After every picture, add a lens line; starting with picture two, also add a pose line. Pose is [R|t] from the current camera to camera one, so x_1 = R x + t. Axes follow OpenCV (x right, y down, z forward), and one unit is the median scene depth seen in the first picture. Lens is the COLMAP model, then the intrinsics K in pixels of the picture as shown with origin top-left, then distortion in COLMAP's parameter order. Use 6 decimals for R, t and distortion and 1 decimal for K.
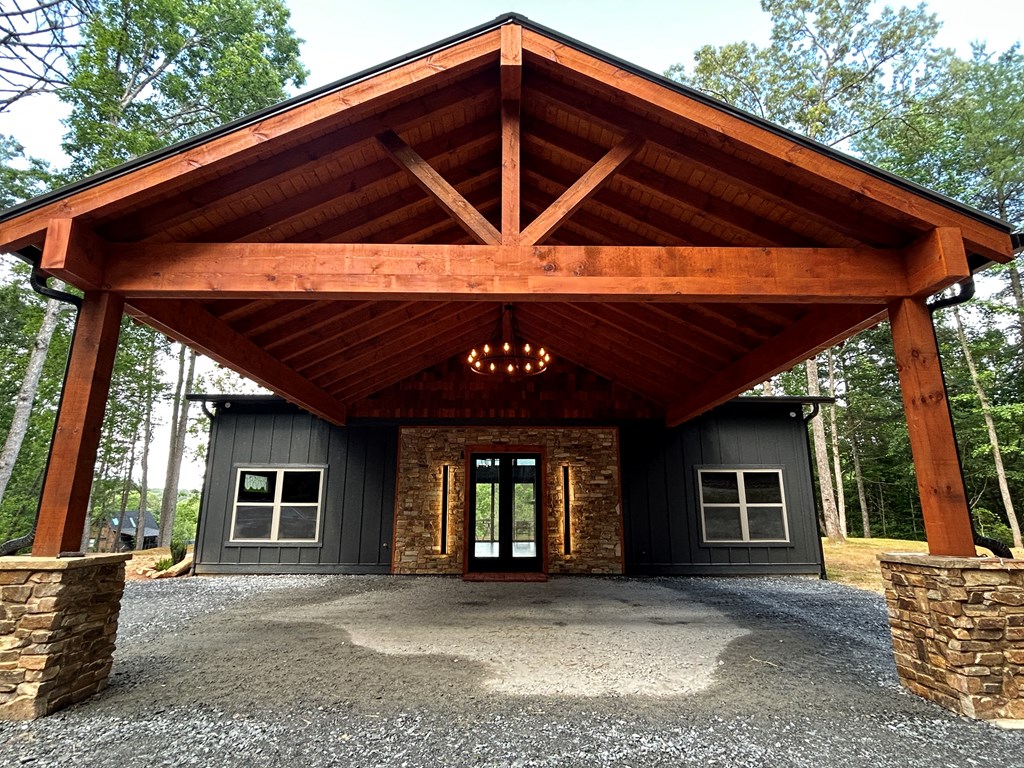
lens RADIAL K [[539.0, 0, 509.2], [0, 539.0, 375.9], [0, 0, 1]] dist [-0.010877, 0.000554]
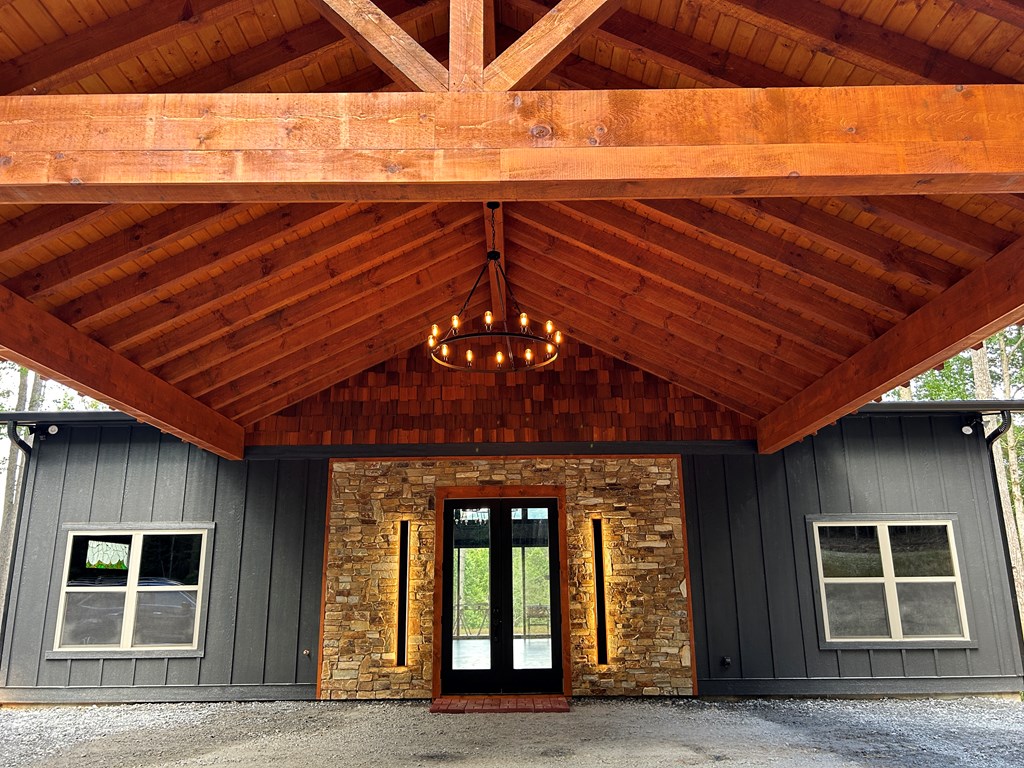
lens RADIAL K [[770.8, 0, 512.8], [0, 770.8, 377.9], [0, 0, 1]] dist [0.040231, -0.053658]
pose [[0.999779, -0.016971, -0.012392, 0.022737], [0.016743, 0.999692, -0.018339, 0.020995], [0.012700, 0.018127, 0.999755, 0.113168]]
